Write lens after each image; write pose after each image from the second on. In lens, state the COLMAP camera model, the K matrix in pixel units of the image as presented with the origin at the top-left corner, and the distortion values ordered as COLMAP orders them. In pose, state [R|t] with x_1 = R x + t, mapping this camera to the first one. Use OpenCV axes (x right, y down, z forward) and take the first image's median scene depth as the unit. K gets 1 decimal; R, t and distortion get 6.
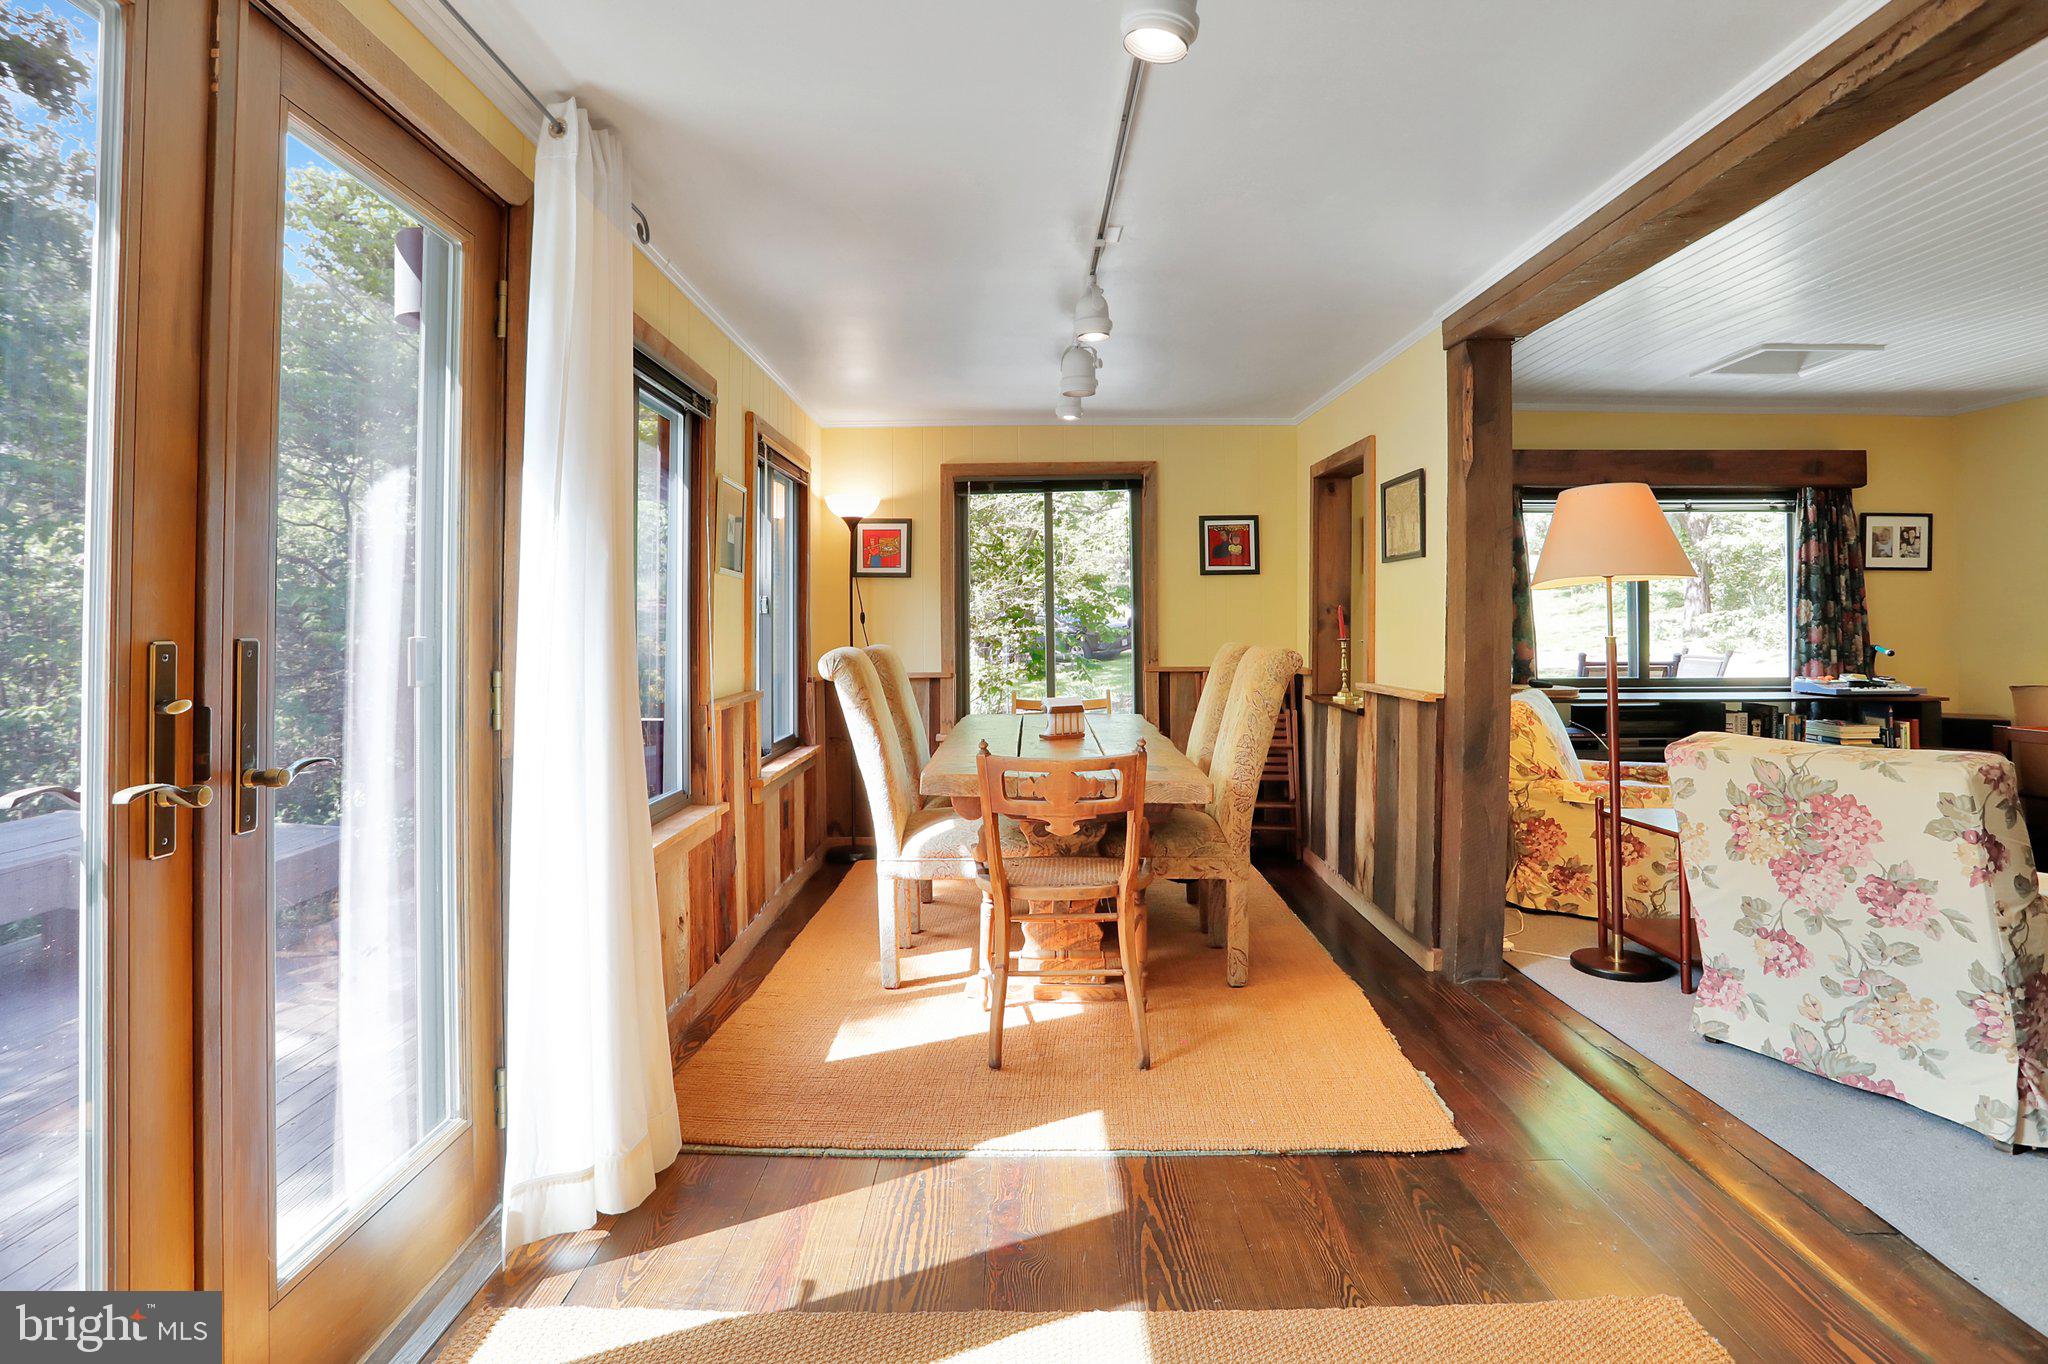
lens RADIAL K [[1067.4, 0, 1027.6], [0, 1067.4, 591.1], [0, 0, 1]] dist [-0.002918, 0.000993]
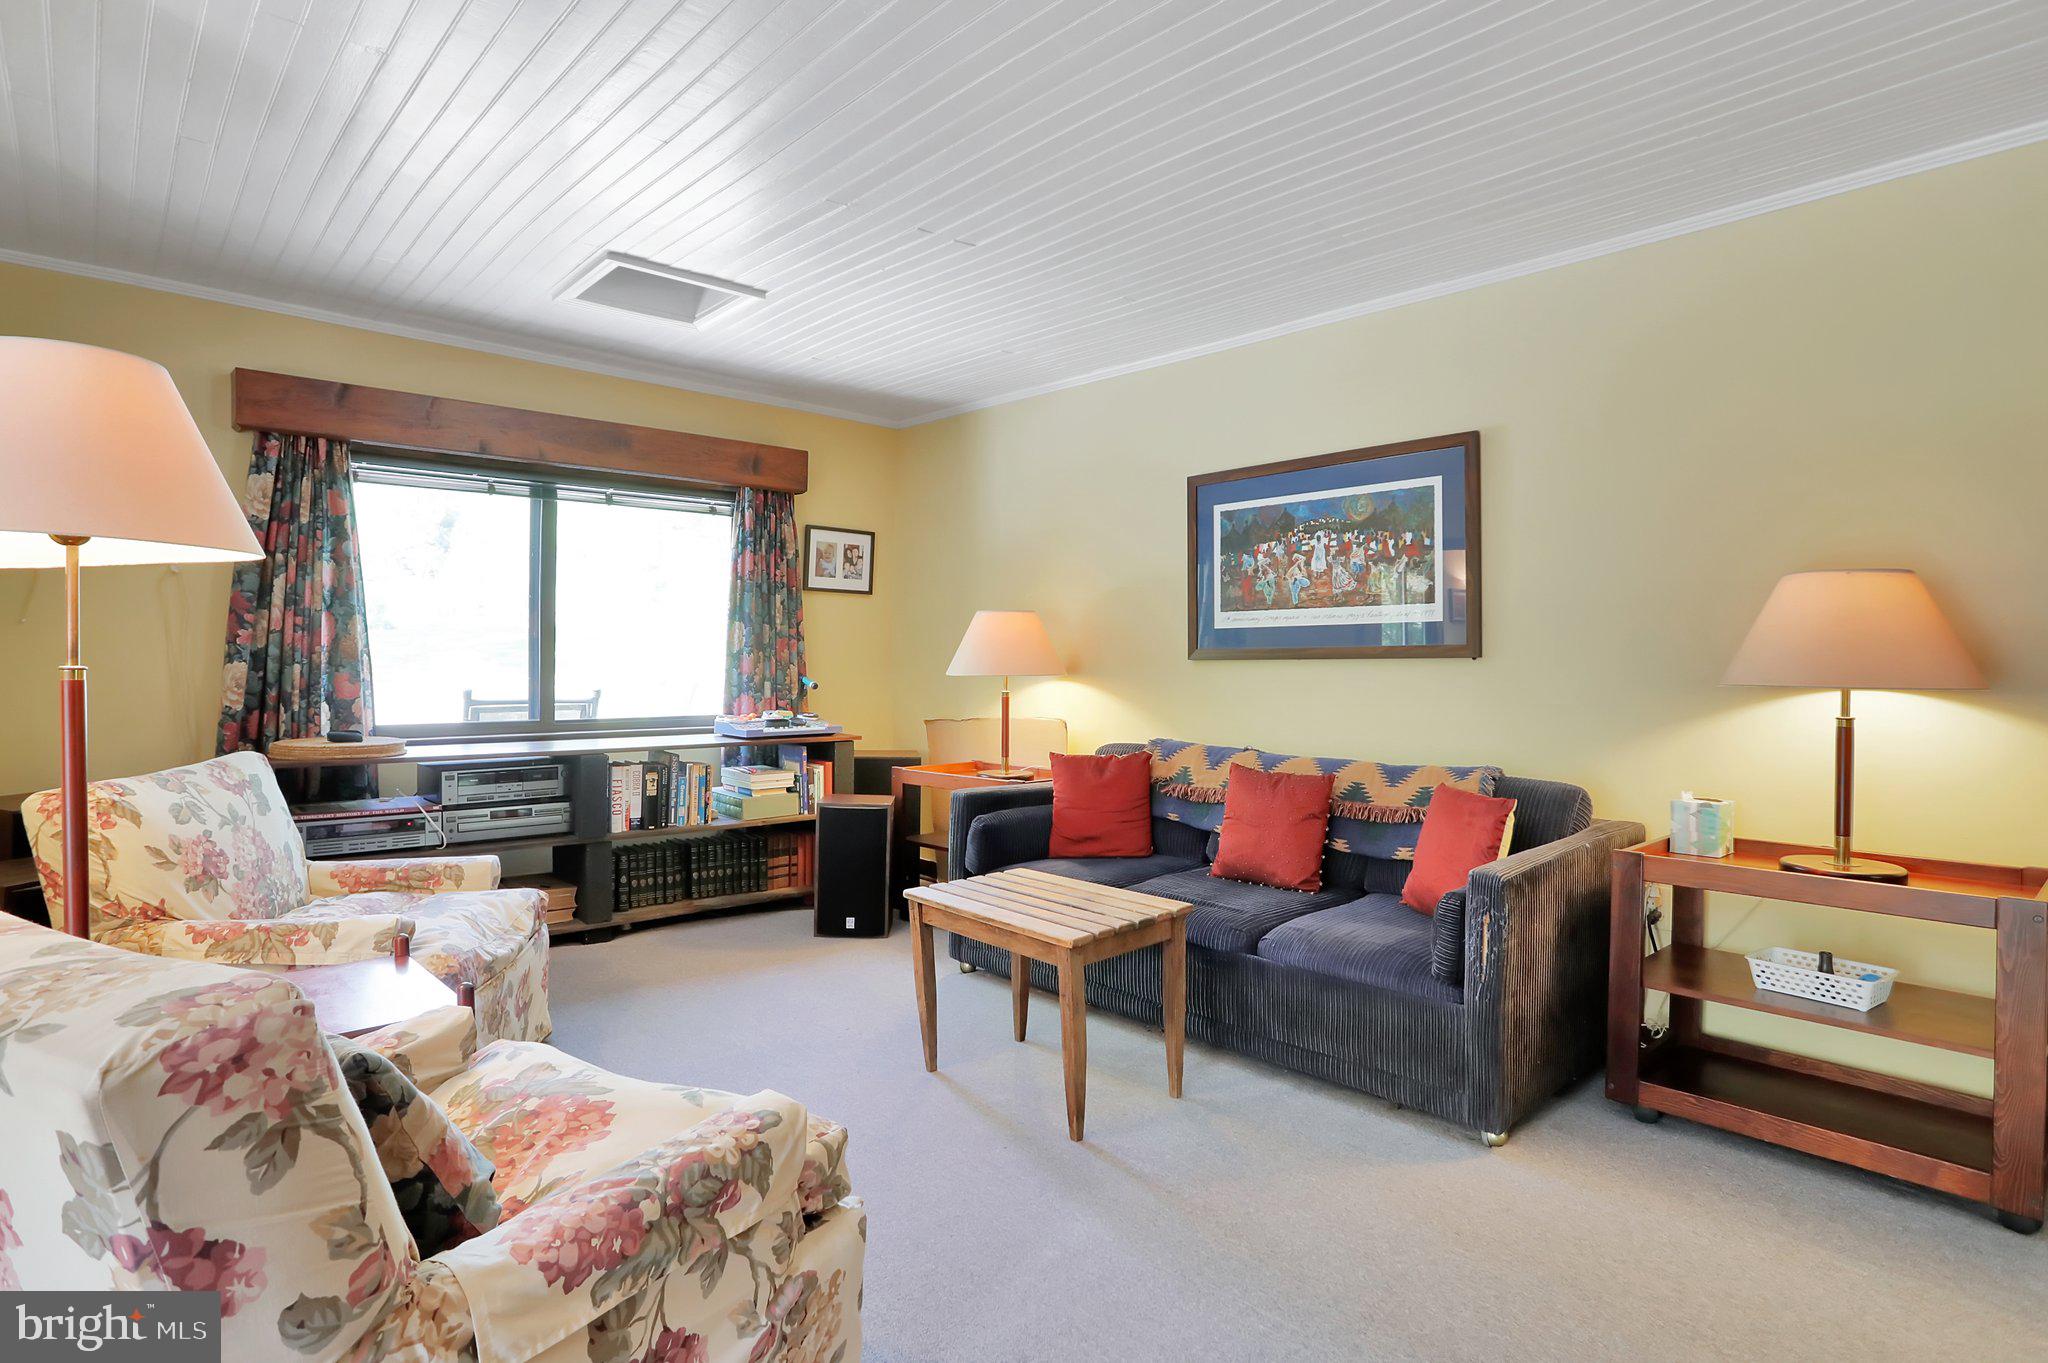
lens RADIAL K [[1079.0, 0, 1026.6], [0, 1079.0, 669.8], [0, 0, 1]] dist [-0.078548, 0.048621]
pose [[0.750648, 0.001553, 0.660700, 0.561341], [-0.032513, 0.998873, 0.034591, 0.014627], [-0.659901, -0.047447, 0.749853, 0.360822]]
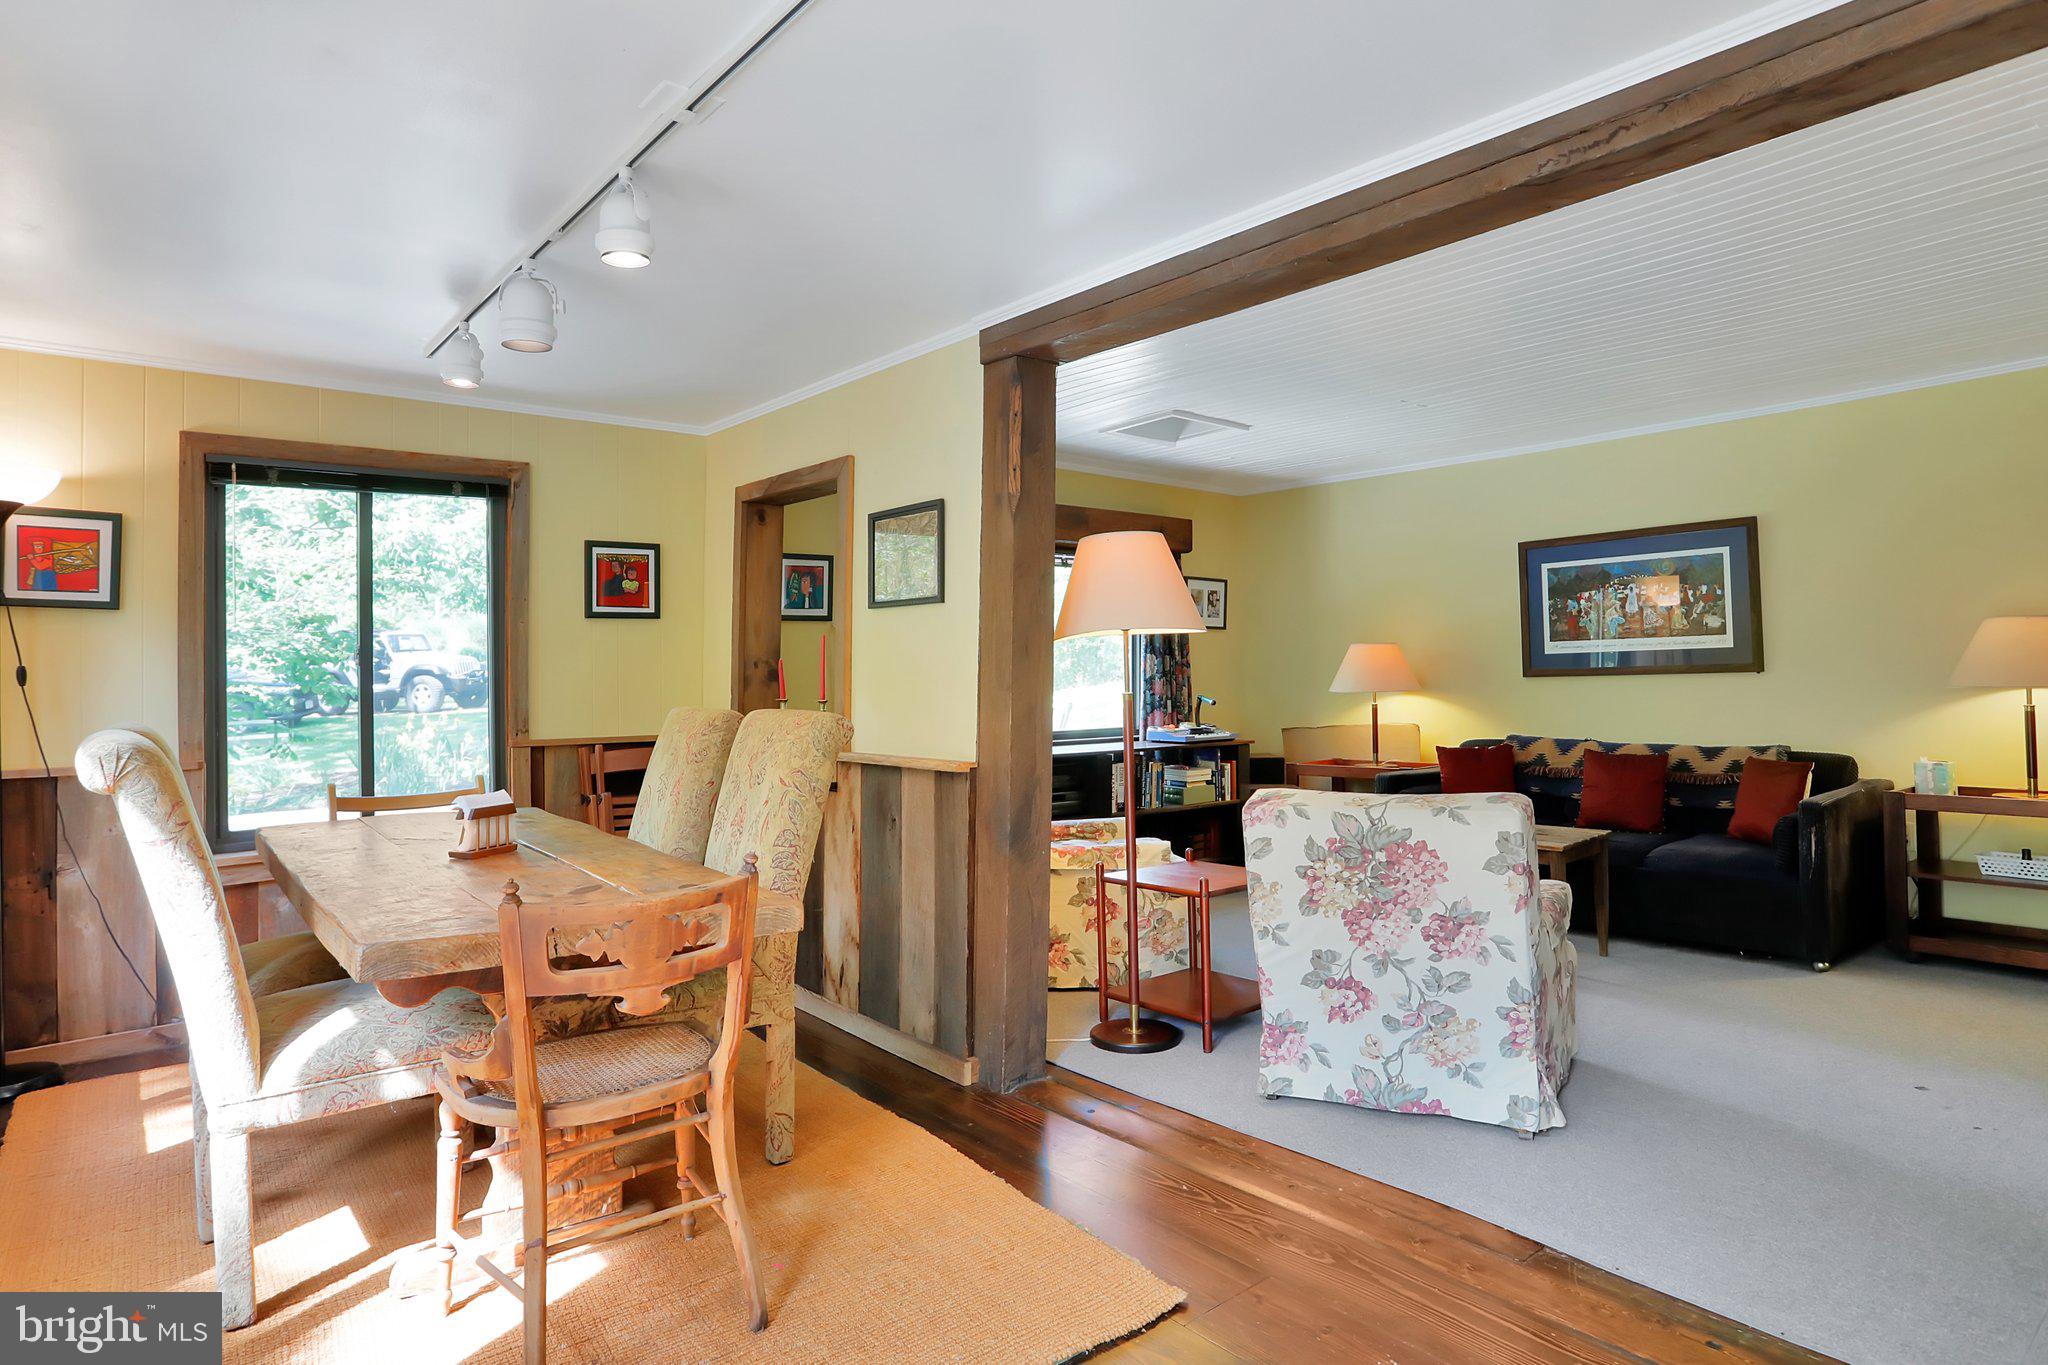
lens RADIAL K [[1181.1, 0, 1041.2], [0, 1181.1, 639.7], [0, 0, 1]] dist [-0.073783, 0.045599]
pose [[0.774852, 0.013629, 0.631996, -0.178552], [-0.012561, 0.999902, -0.006162, 0.002756], [-0.632018, -0.003164, 0.774947, 0.238147]]
